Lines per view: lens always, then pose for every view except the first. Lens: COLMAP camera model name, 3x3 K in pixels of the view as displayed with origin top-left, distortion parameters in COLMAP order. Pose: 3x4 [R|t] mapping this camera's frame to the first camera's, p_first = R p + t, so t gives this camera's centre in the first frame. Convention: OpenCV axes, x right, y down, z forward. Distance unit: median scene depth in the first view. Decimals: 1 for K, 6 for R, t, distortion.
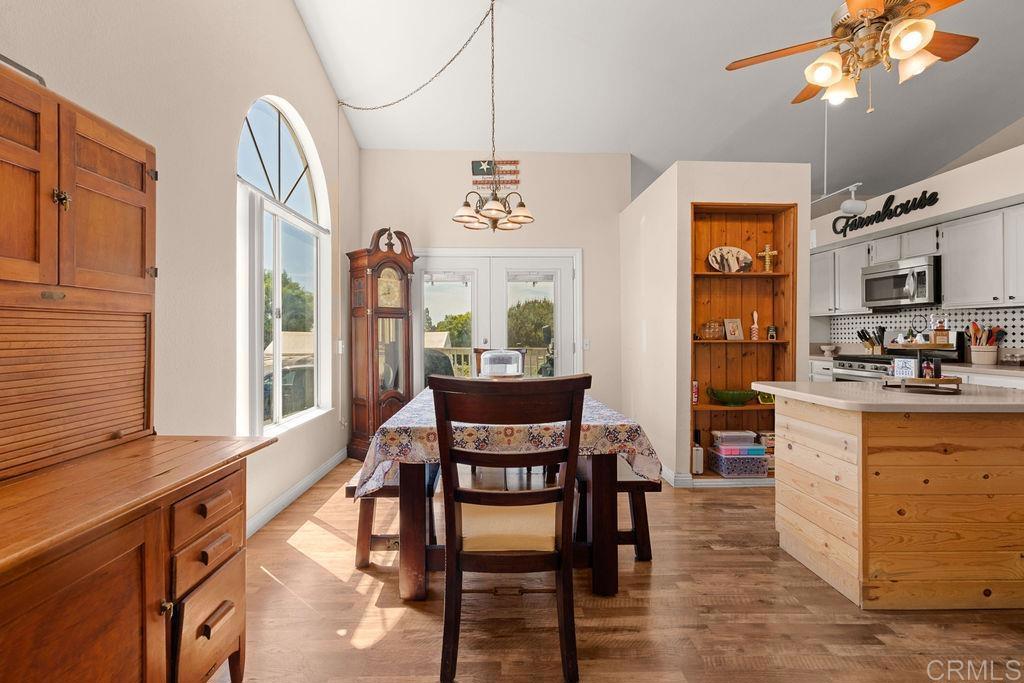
lens RADIAL K [[470.0, 0, 508.6], [0, 470.0, 337.2], [0, 0, 1]] dist [-0.002277, 0.000897]
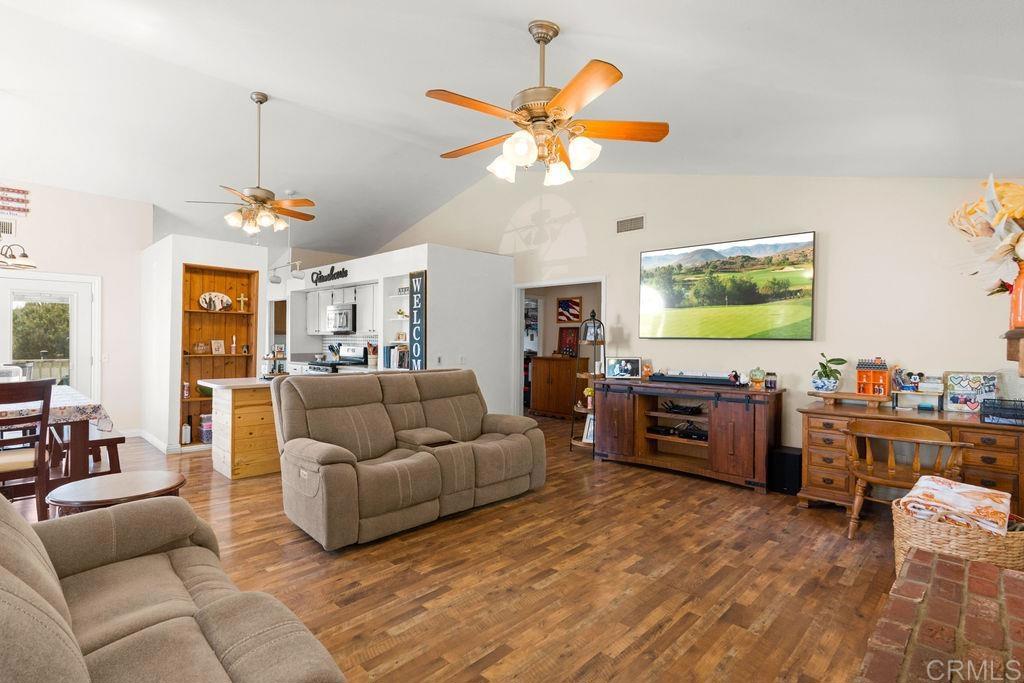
lens RADIAL K [[499.9, 0, 507.7], [0, 499.9, 338.2], [0, 0, 1]] dist [-0.003617, 0.000514]
pose [[0.720565, 0.007155, 0.693350, 0.031782], [-0.002352, 0.999966, -0.007875, -0.035640], [-0.693383, 0.004044, 0.720557, -0.821429]]
